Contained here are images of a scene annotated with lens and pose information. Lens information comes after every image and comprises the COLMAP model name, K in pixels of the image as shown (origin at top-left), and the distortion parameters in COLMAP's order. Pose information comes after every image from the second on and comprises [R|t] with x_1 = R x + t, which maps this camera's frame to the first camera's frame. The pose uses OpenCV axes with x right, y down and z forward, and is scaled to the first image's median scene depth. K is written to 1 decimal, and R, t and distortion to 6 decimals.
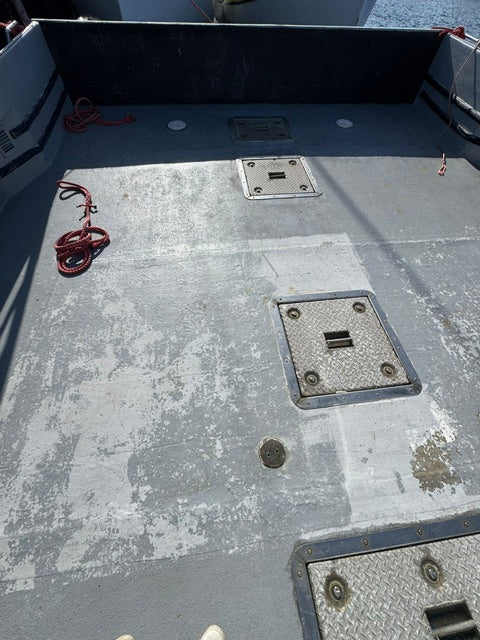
lens RADIAL K [[426.2, 0, 244.5], [0, 426.2, 314.5], [0, 0, 1]] dist [-0.002747, 0.003479]
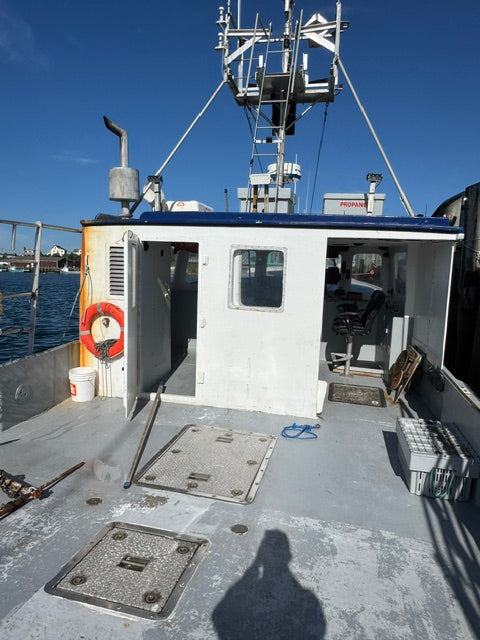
lens RADIAL K [[426.2, 0, 244.5], [0, 426.2, 314.5], [0, 0, 1]] dist [-0.002747, 0.003479]
pose [[-0.943028, -0.103553, 0.316189, -0.322225], [0.153285, 0.708246, 0.689124, -1.155427], [-0.295301, 0.698330, -0.652022, 1.349902]]
